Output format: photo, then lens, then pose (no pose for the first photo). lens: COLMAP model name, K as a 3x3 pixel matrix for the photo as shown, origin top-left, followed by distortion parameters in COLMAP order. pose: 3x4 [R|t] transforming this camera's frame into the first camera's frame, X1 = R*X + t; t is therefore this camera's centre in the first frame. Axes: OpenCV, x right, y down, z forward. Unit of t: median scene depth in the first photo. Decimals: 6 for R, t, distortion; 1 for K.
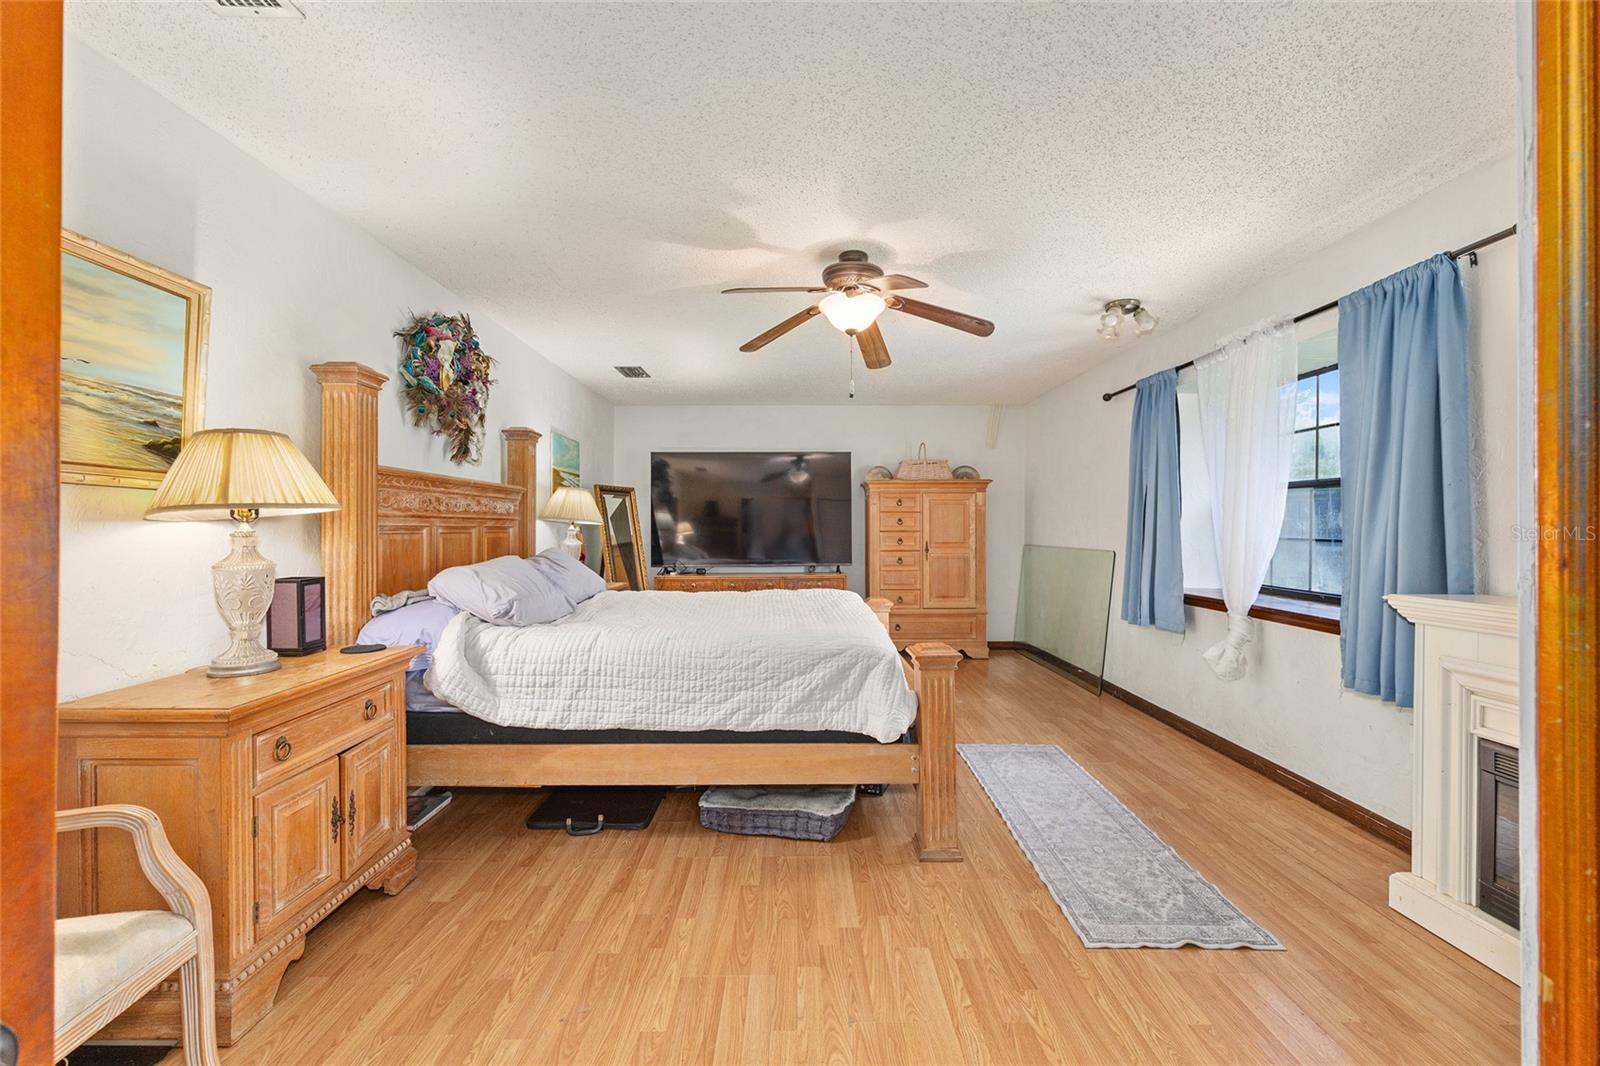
lens RADIAL K [[642.5, 0, 810.9], [0, 642.5, 529.1], [0, 0, 1]] dist [-0.003167, 0.001413]
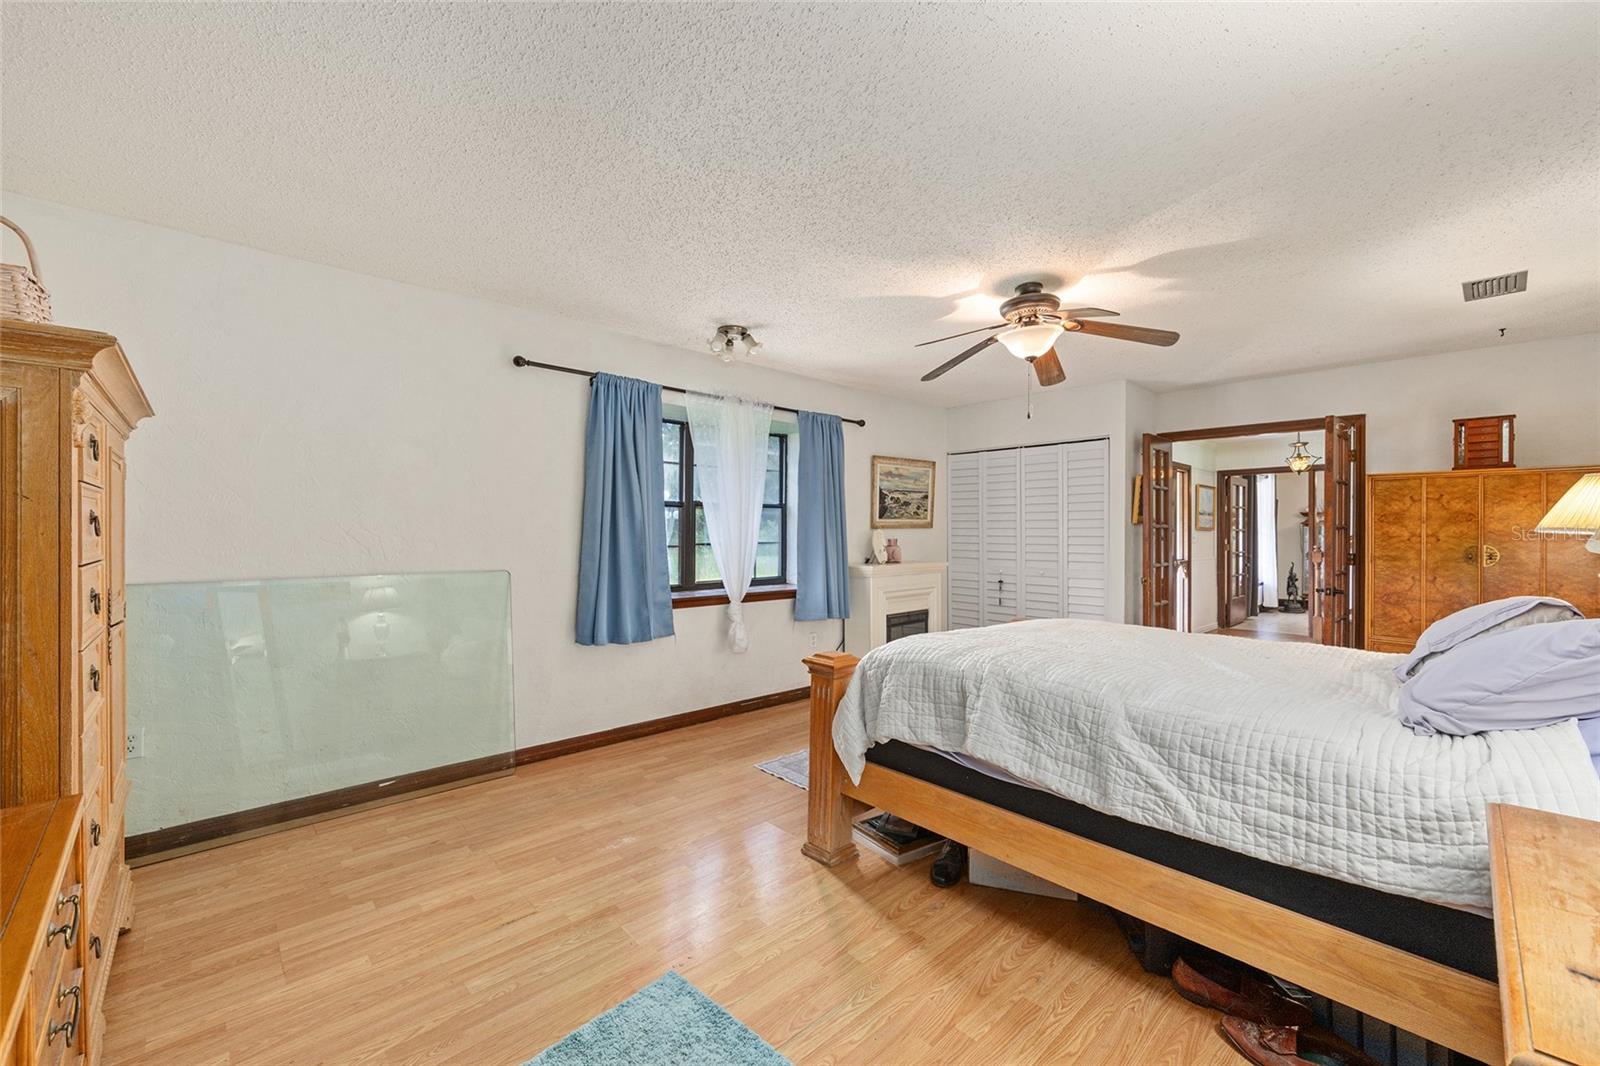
lens RADIAL K [[642.5, 0, 805.5], [0, 642.5, 537.0], [0, 0, 1]] dist [-0.003167, 0.001413]
pose [[-0.667823, -0.008740, 0.744269, -0.532300], [-0.001375, 0.999944, 0.010509, -0.024300], [-0.744319, 0.005995, -0.667797, 2.194570]]
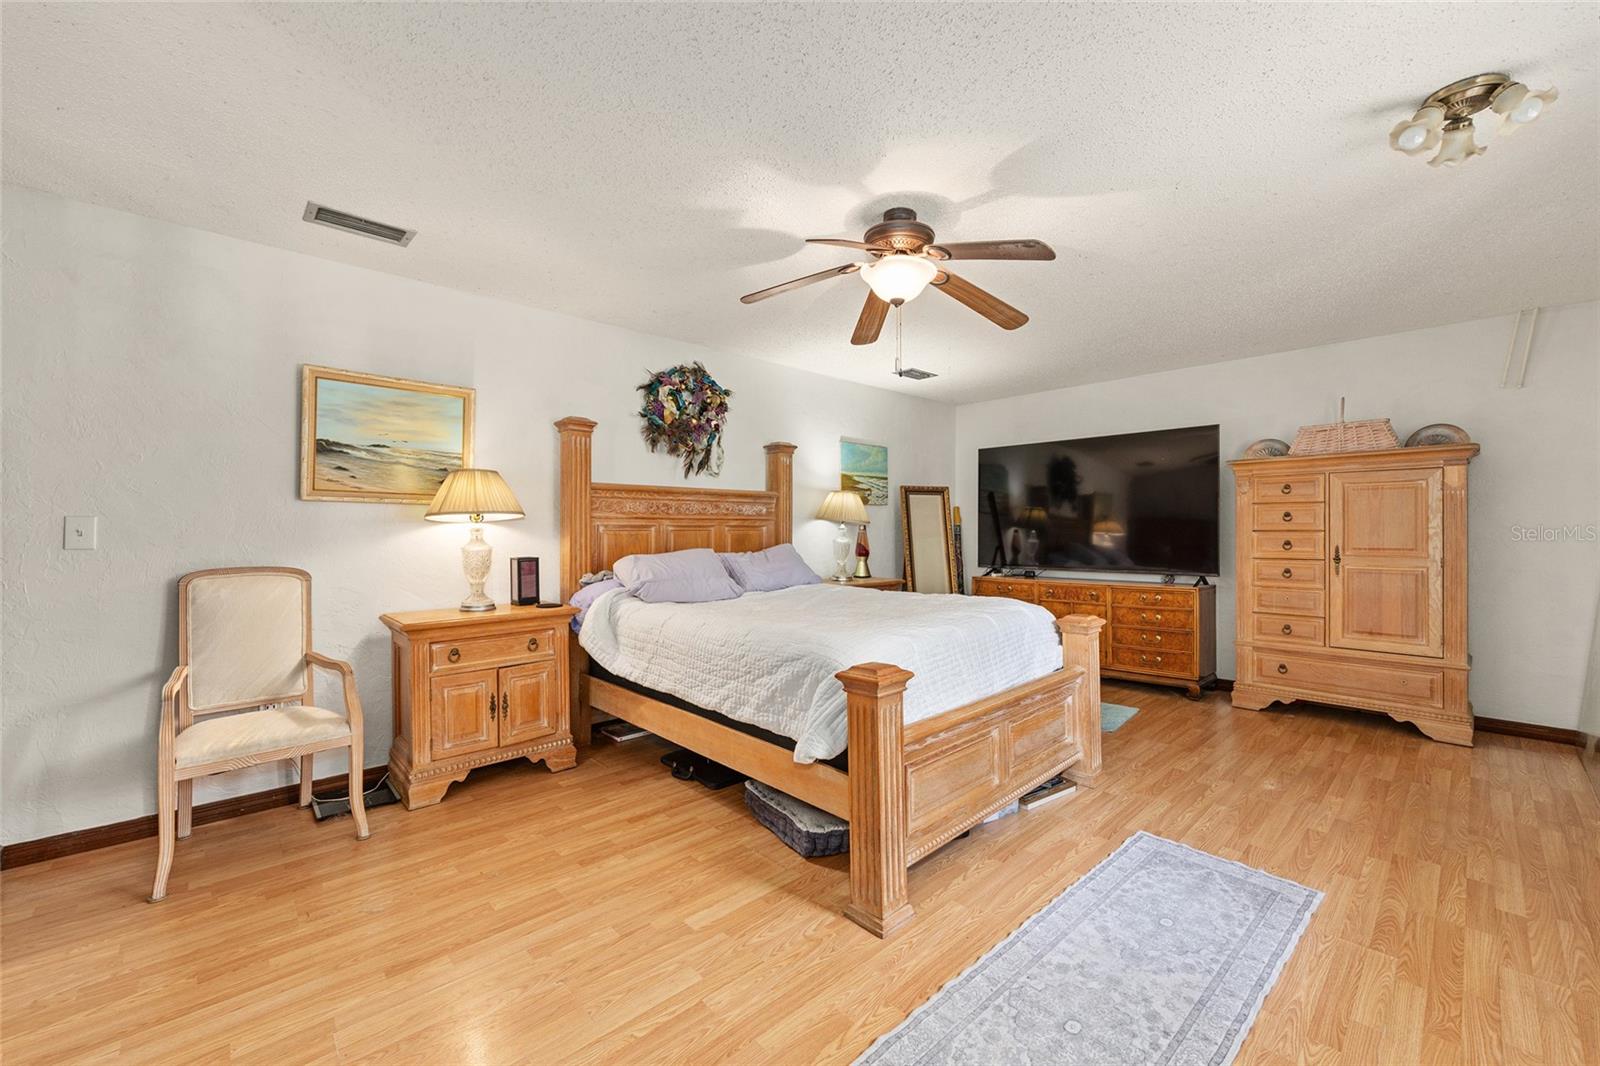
lens RADIAL K [[642.5, 0, 799.6], [0, 642.5, 528.2], [0, 0, 1]] dist [-0.003167, 0.001413]
pose [[0.673831, -0.000028, -0.738885, 0.682824], [-0.000645, 1.000000, -0.000625, 0.002885], [0.738885, 0.000898, 0.673831, 0.340681]]
